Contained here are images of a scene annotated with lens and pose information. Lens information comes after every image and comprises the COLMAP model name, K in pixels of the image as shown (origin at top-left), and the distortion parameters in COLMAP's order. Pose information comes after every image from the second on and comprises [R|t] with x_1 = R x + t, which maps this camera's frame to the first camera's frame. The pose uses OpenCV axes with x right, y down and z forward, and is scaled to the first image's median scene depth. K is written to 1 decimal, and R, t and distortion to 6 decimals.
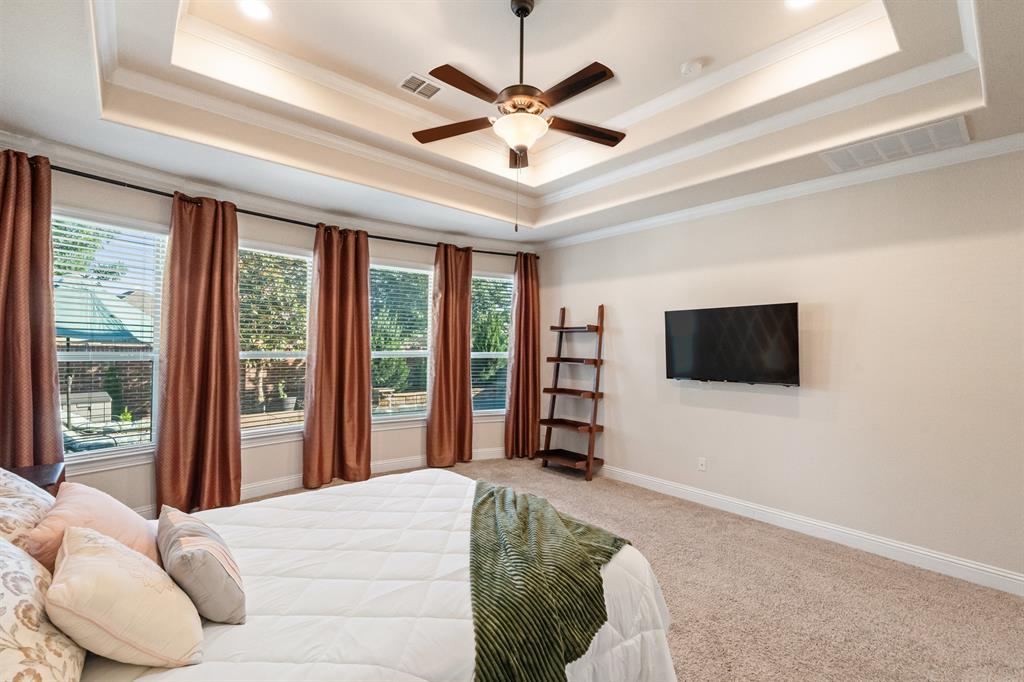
lens RADIAL K [[444.2, 0, 509.8], [0, 444.2, 346.8], [0, 0, 1]] dist [0.001489, 0.000059]
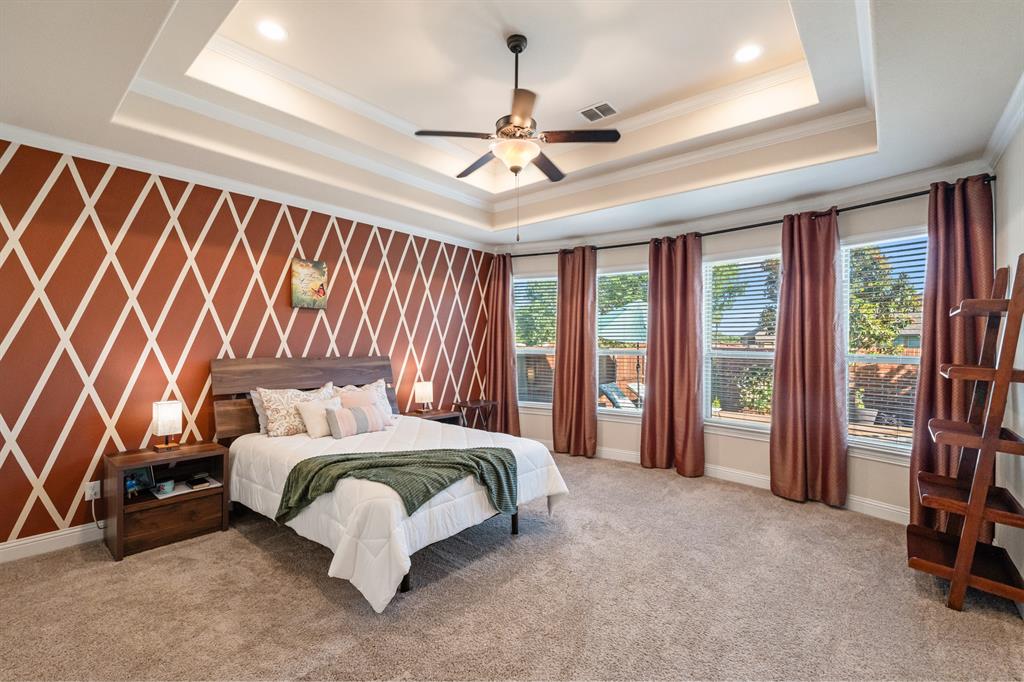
lens RADIAL K [[444.2, 0, 509.8], [0, 444.2, 346.8], [0, 0, 1]] dist [0.001489, 0.000059]
pose [[0.157594, -0.004405, -0.987494, 0.710655], [-0.008384, 0.999948, -0.005799, 0.012683], [0.987468, 0.009193, 0.157548, 0.496812]]
